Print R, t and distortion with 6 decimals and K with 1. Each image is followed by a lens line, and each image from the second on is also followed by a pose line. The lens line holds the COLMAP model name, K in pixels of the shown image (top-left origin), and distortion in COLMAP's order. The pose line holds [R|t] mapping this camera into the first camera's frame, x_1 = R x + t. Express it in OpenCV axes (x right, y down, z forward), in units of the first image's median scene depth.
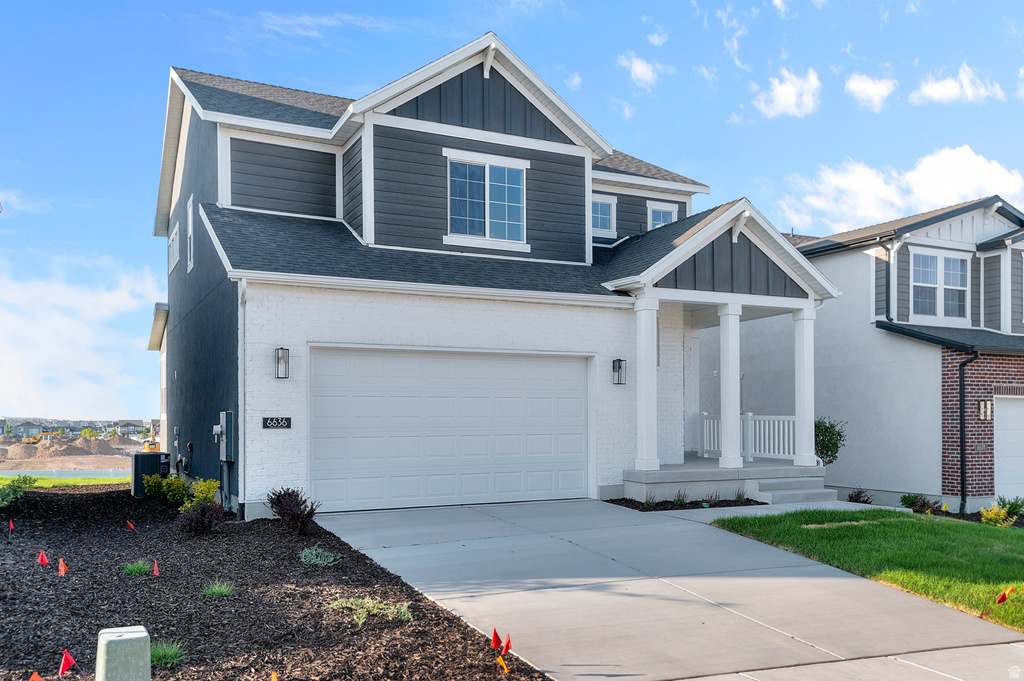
lens RADIAL K [[853.6, 0, 512.0], [0, 853.6, 340.5], [0, 0, 1]] dist [0.048337, -0.000497]
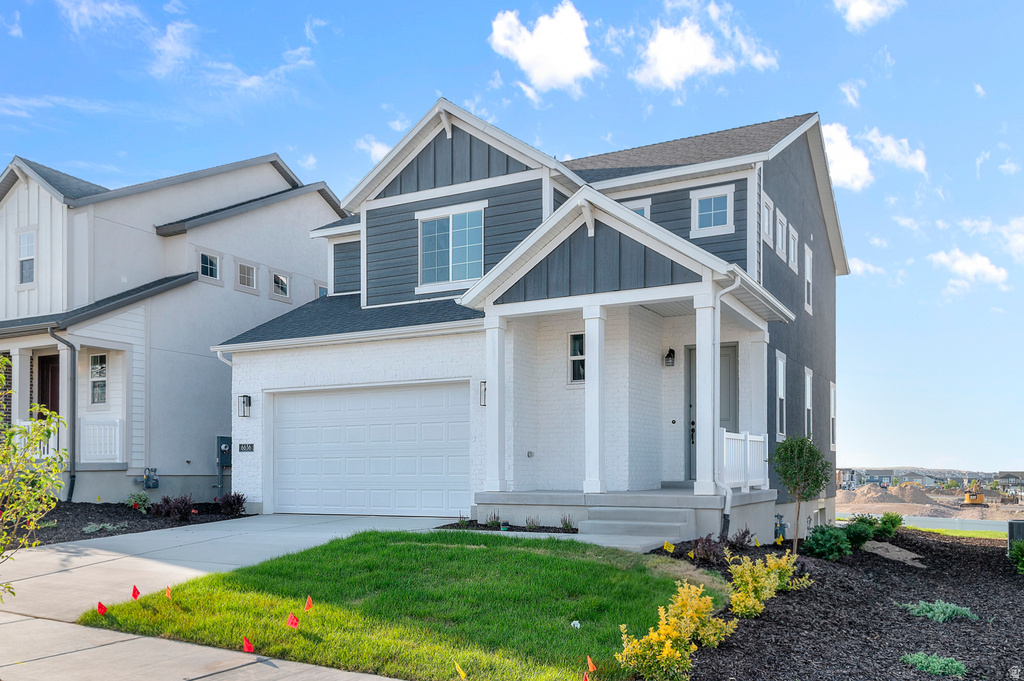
lens RADIAL K [[850.6, 0, 511.7], [0, 850.6, 385.4], [0, 0, 1]] dist [0.052370, 0.001349]
pose [[0.574600, -0.080115, -0.814503, 0.913345], [0.073847, 0.996213, -0.045892, 0.071678], [0.815096, -0.033779, 0.578341, 0.425109]]
